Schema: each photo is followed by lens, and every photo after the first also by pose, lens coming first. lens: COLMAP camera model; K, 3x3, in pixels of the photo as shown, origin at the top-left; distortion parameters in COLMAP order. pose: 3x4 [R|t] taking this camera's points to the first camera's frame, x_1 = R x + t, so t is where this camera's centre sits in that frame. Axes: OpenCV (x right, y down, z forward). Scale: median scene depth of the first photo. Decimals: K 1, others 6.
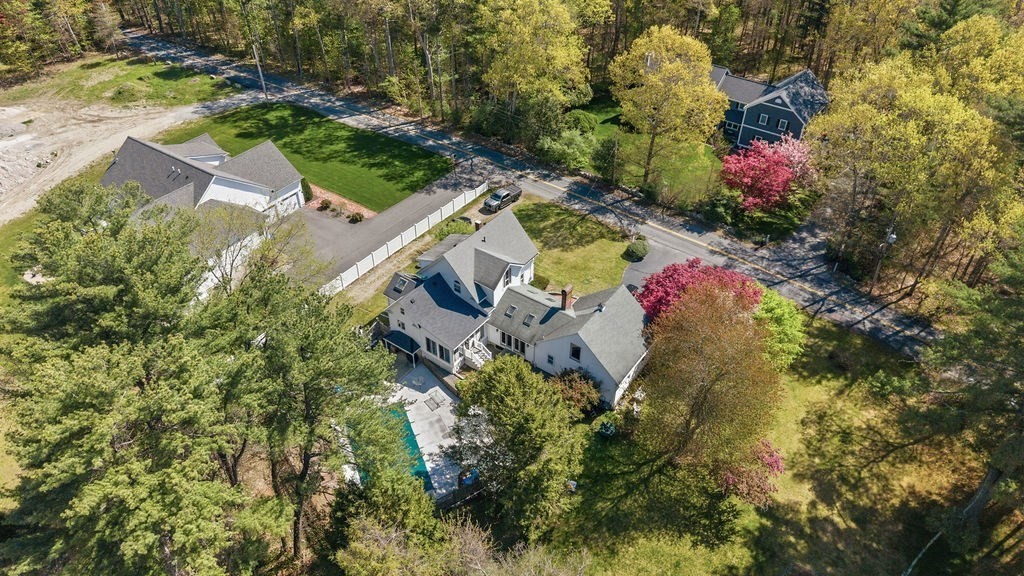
lens RADIAL K [[650.7, 0, 504.8], [0, 650.7, 289.0], [0, 0, 1]] dist [0.002147, -0.019695]
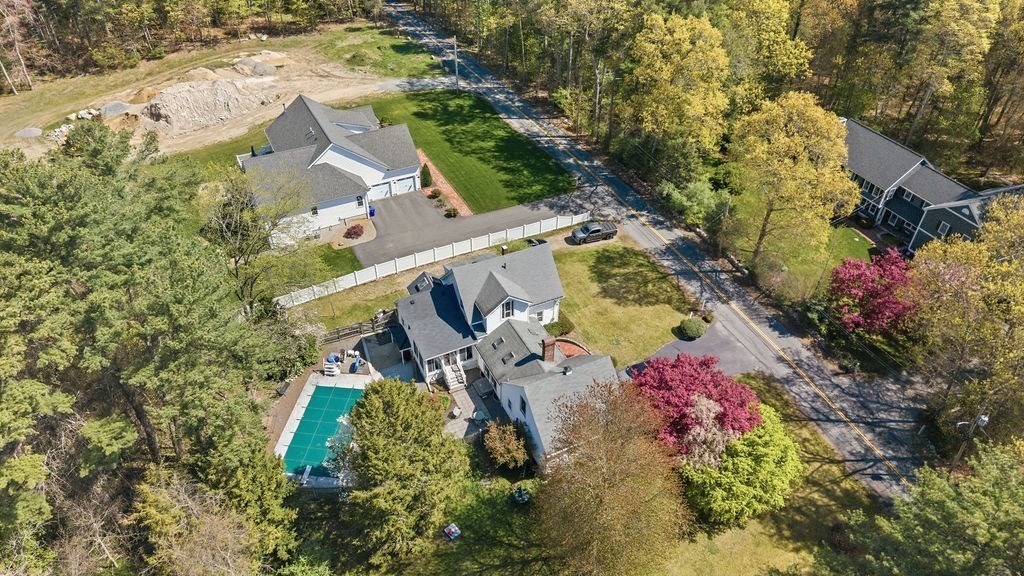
lens RADIAL K [[650.7, 0, 504.8], [0, 650.7, 289.0], [0, 0, 1]] dist [0.002147, -0.019695]
pose [[0.880744, 0.302949, -0.364022, 0.238402], [-0.304278, 0.950980, 0.055237, -0.068520], [0.362911, 0.062114, 0.929751, 0.057155]]
